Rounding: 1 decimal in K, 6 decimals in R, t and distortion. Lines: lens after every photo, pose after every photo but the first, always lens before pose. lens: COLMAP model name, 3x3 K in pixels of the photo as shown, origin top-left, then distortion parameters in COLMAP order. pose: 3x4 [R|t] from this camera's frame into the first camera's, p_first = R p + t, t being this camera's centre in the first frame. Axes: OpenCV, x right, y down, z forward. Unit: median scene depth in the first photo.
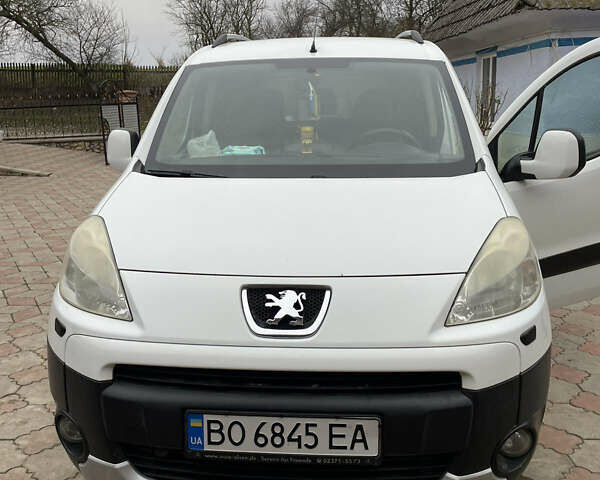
lens RADIAL K [[612.8, 0, 300.0], [0, 612.8, 240.0], [0, 0, 1]] dist [0.103045, -0.157840]
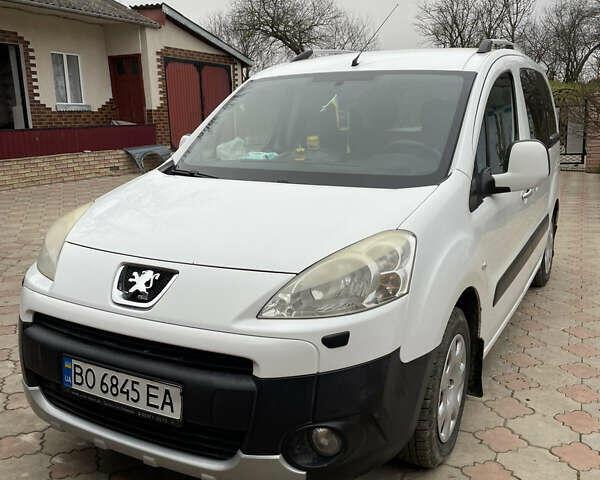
lens RADIAL K [[612.8, 0, 300.0], [0, 612.8, 240.0], [0, 0, 1]] dist [0.103045, -0.157840]
pose [[0.905602, 0.093253, -0.413750, 0.766431], [-0.099073, 0.995052, 0.007422, -0.015091], [0.412395, 0.034270, 0.910360, 0.030849]]
